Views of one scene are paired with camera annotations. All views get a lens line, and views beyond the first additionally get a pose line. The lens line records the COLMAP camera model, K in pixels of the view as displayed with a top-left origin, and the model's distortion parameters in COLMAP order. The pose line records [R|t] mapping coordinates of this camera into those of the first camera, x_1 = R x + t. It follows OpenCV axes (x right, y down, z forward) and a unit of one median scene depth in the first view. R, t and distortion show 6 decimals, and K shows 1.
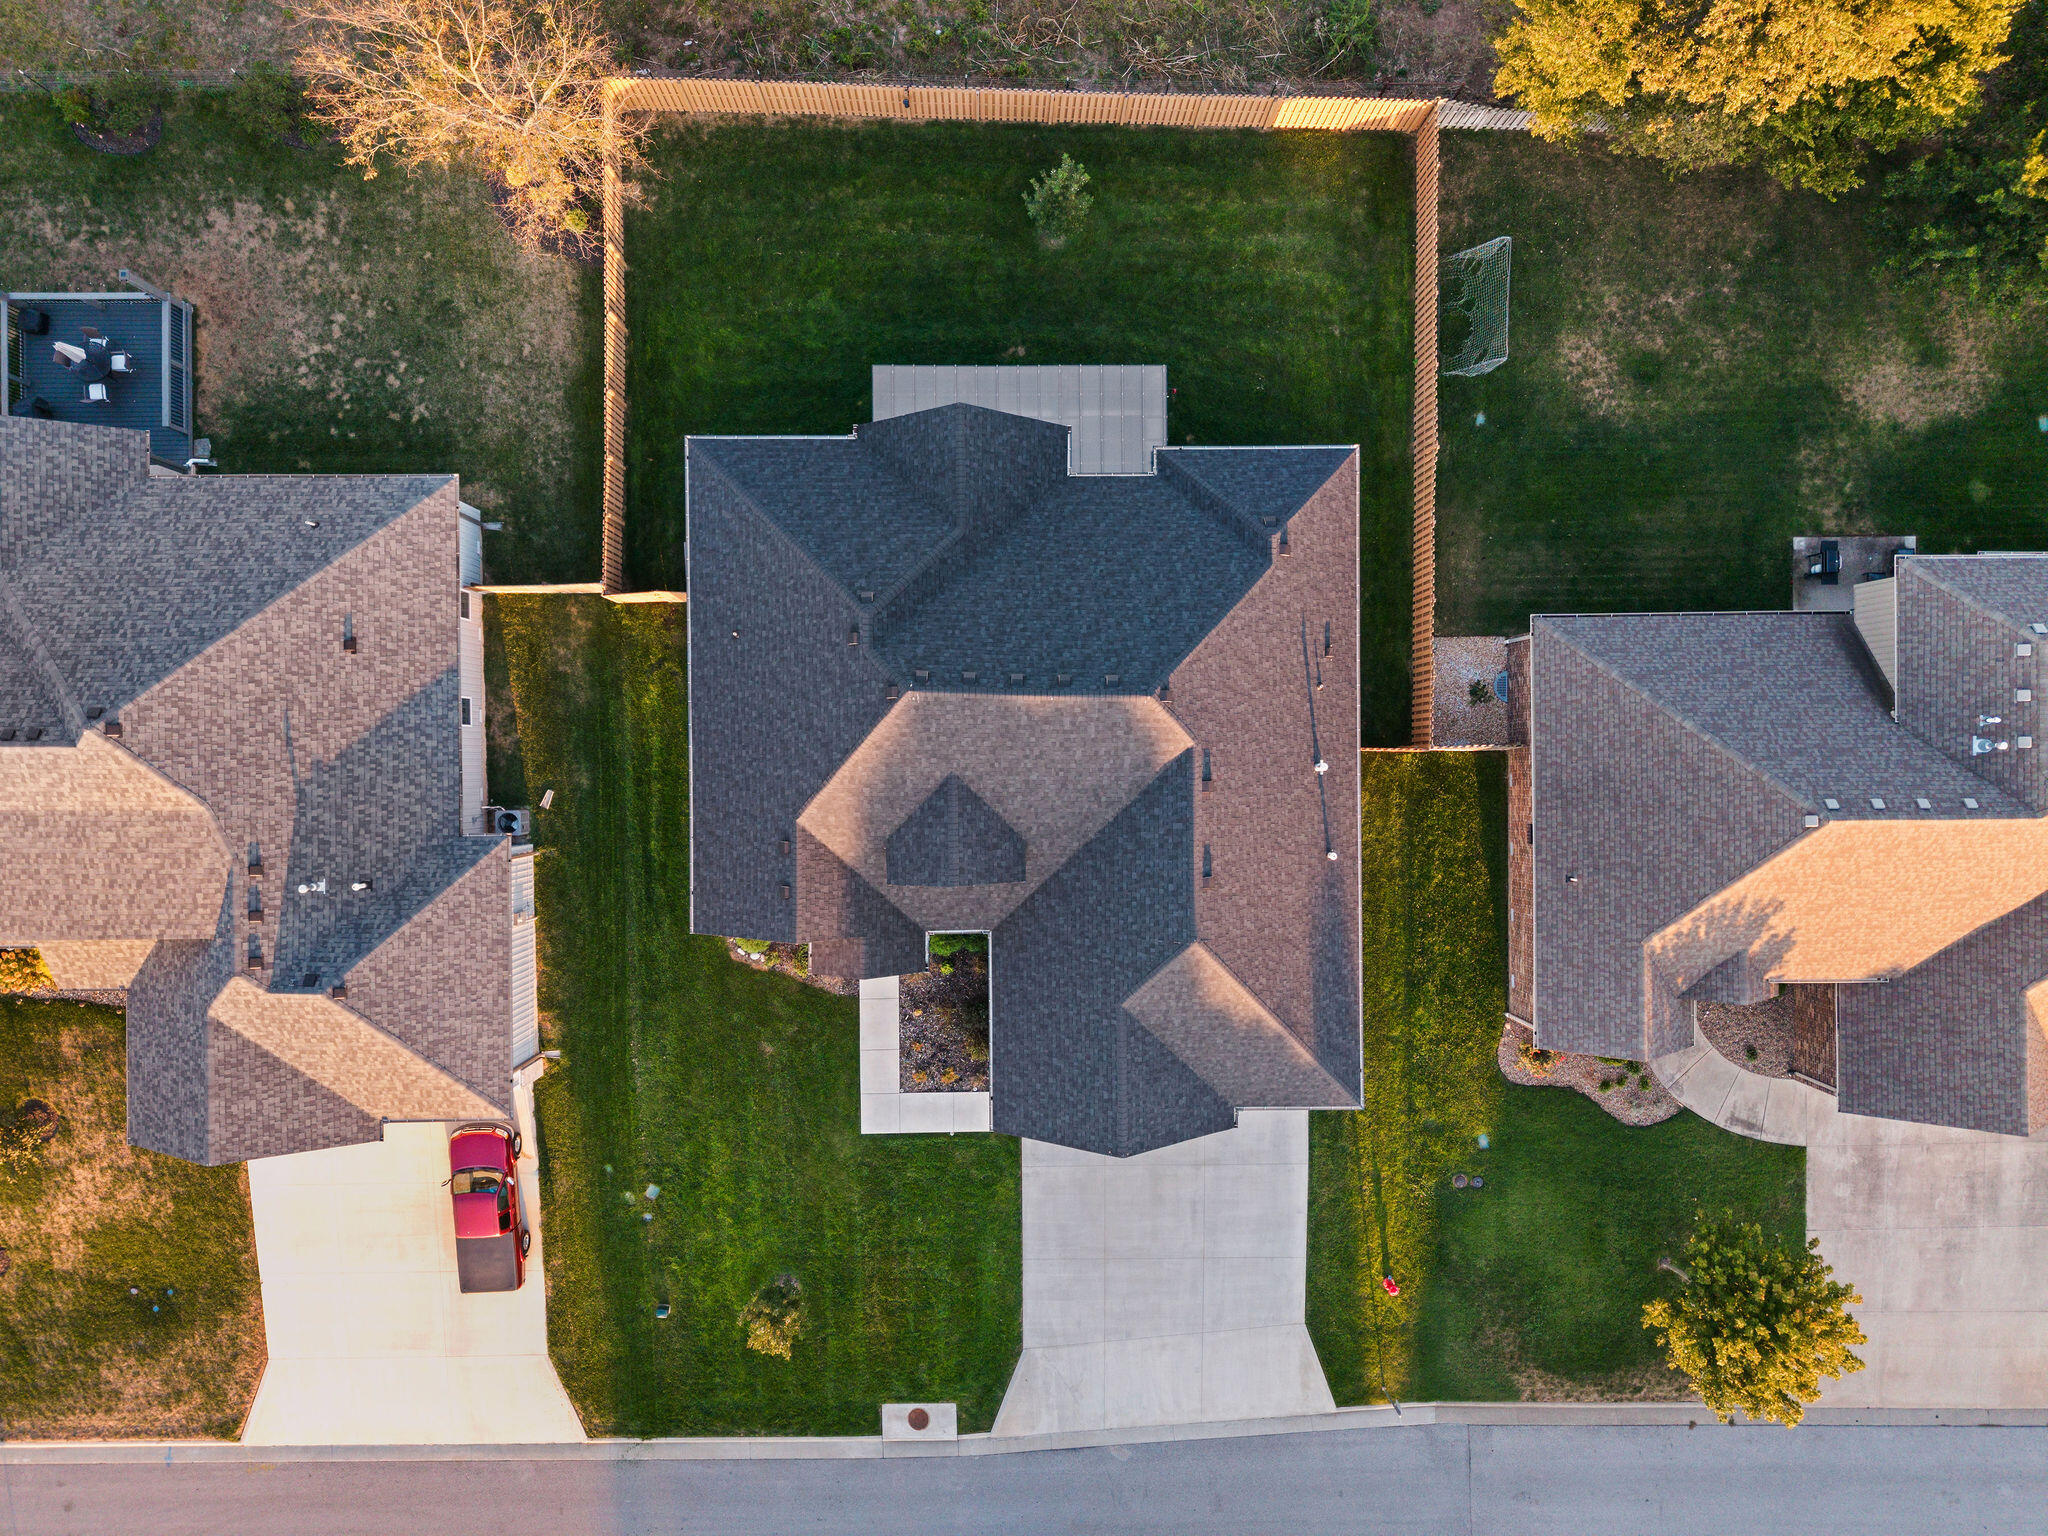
lens RADIAL K [[1371.2, 0, 1024.0], [0, 1371.2, 768.0], [0, 0, 1]] dist [0.006272, -0.003120]
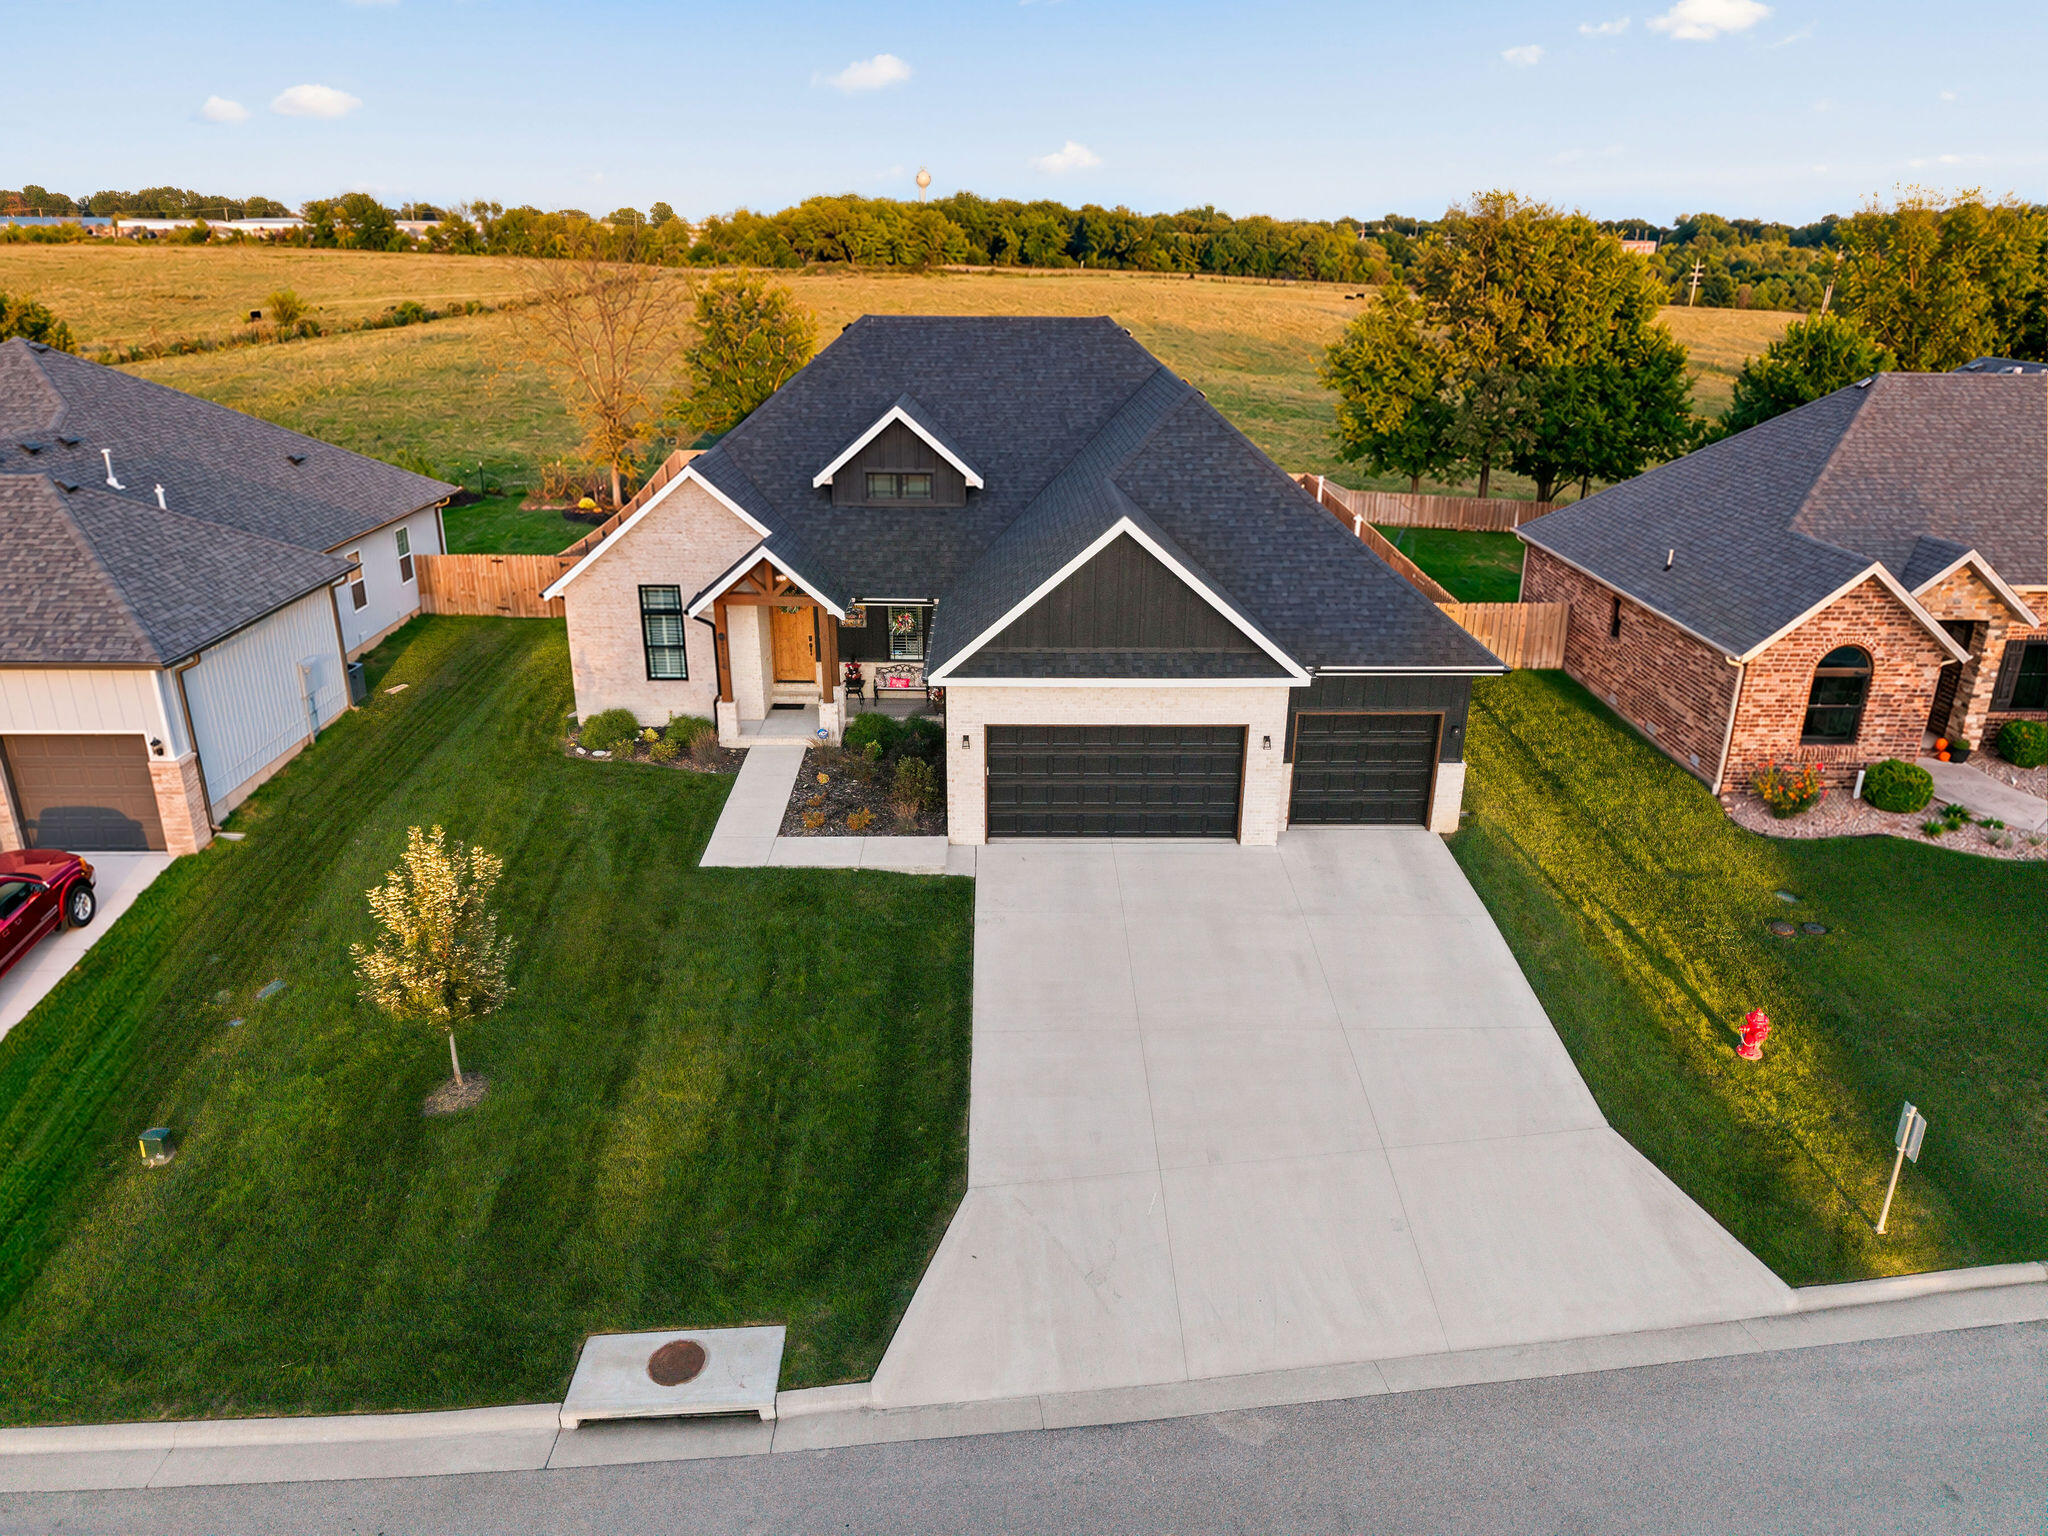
lens RADIAL K [[1341.8, 0, 1027.9], [0, 1341.8, 797.6], [0, 0, 1]] dist [0.007622, 0.000372]
pose [[0.999878, -0.009172, 0.012613, 0.013486], [0.015132, 0.374970, -0.926914, 0.758424], [0.003772, 0.926992, 0.375063, 0.734343]]
